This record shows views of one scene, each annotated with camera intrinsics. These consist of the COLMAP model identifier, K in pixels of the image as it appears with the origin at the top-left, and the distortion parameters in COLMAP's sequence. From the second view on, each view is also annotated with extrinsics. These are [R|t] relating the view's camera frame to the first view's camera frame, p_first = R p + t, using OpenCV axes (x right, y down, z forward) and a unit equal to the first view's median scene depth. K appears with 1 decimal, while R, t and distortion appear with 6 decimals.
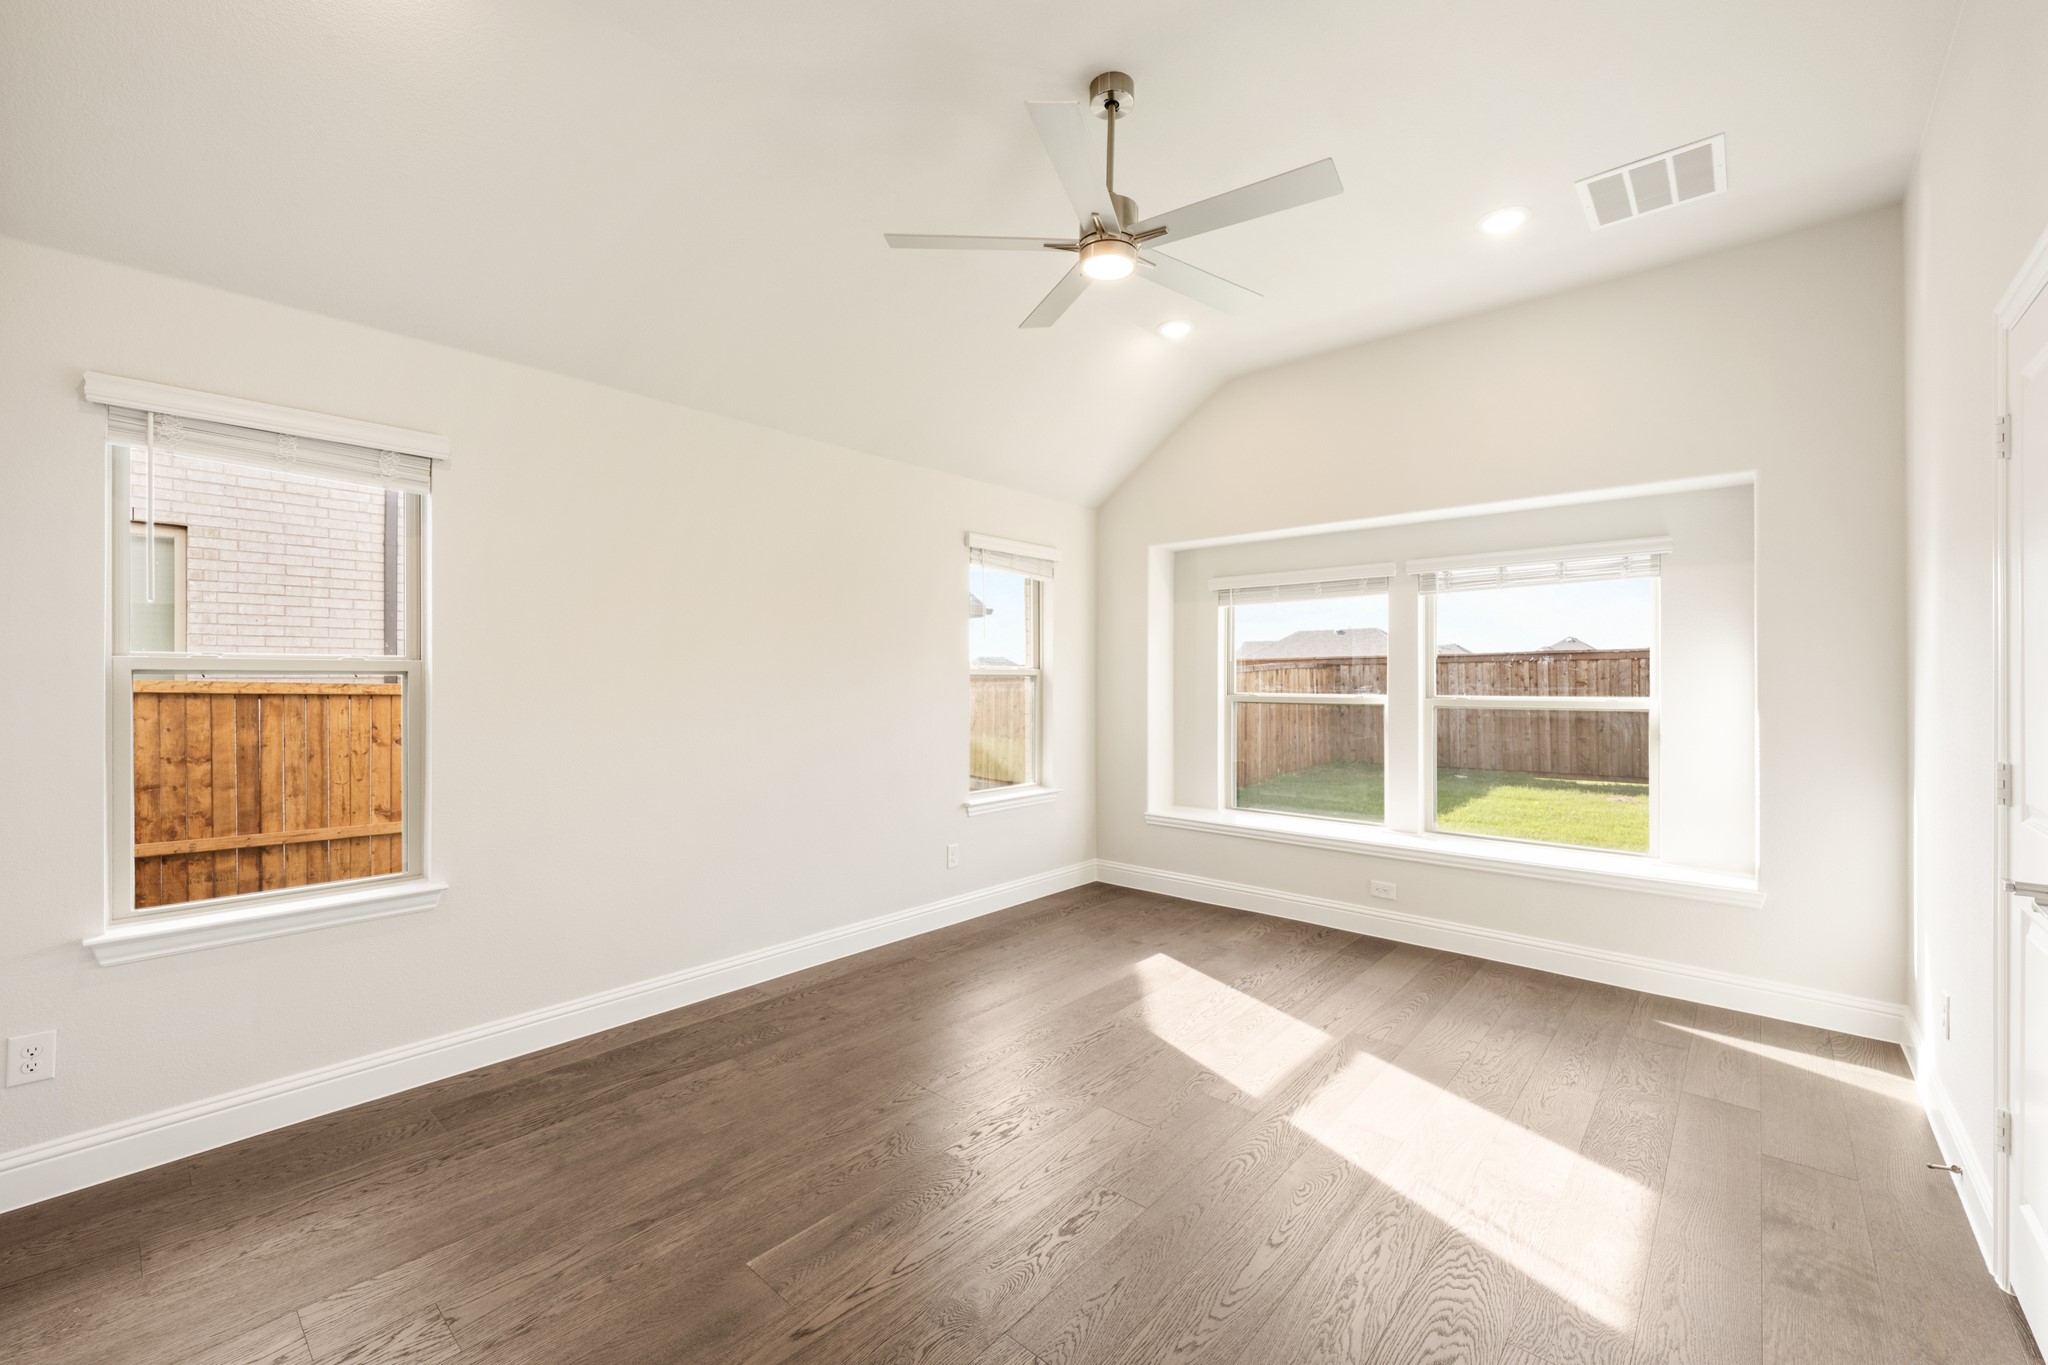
lens RADIAL K [[845.4, 0, 1024.0], [0, 845.4, 682.5], [0, 0, 1]] dist [0.000368, 0.000063]
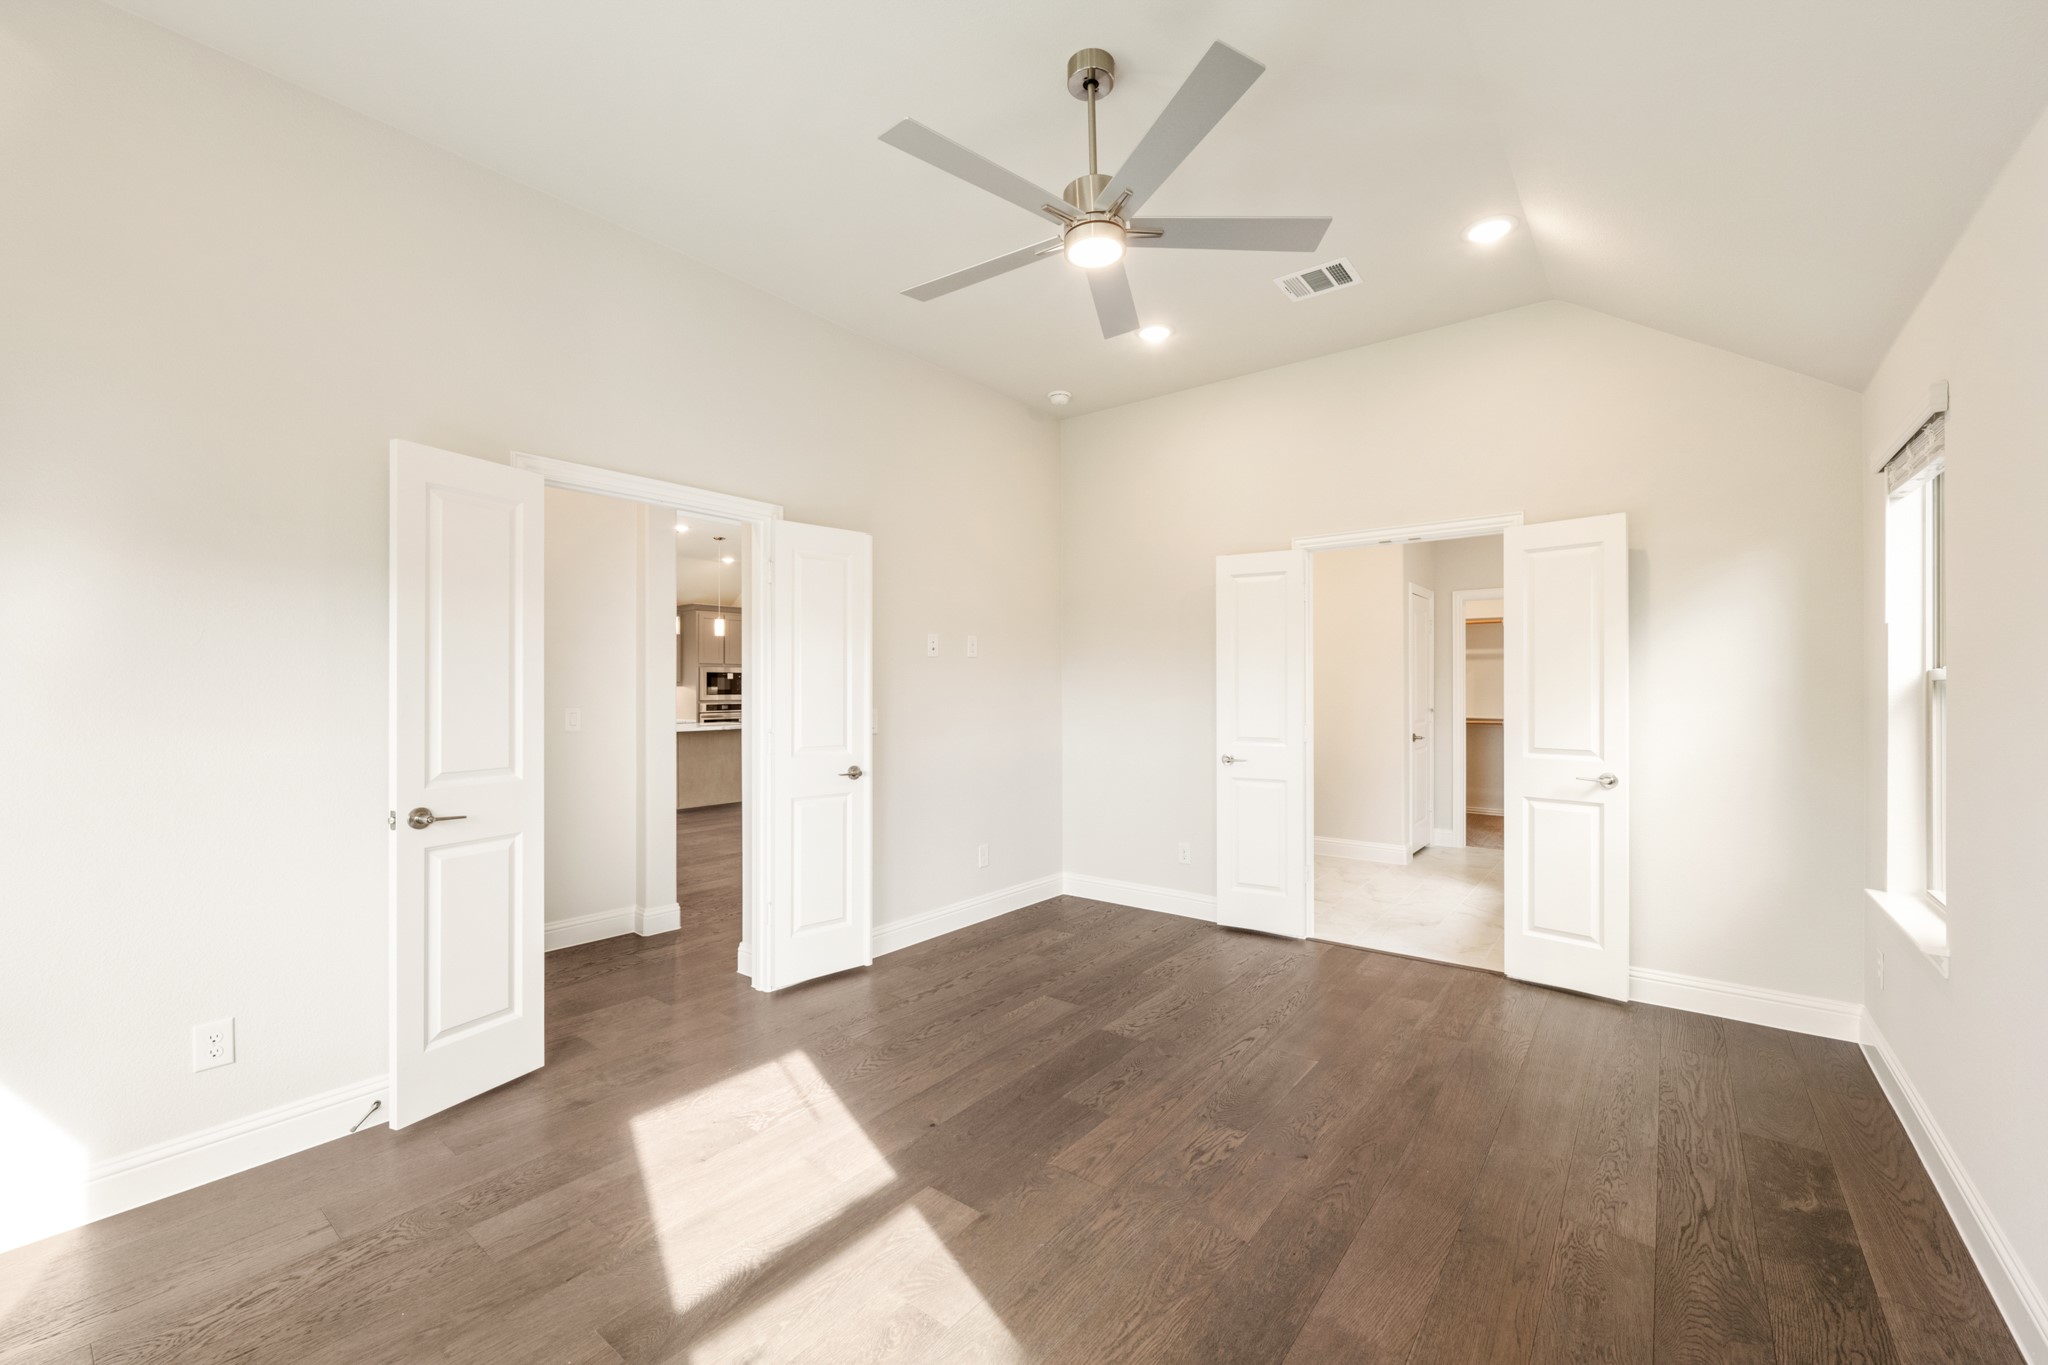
lens RADIAL K [[845.4, 0, 1024.0], [0, 845.4, 682.5], [0, 0, 1]] dist [0.000368, 0.000063]
pose [[-0.998701, -0.003825, -0.050818, 0.226790], [-0.003572, 0.999981, -0.005073, -0.000591], [0.050837, -0.004885, -0.998695, 1.937047]]
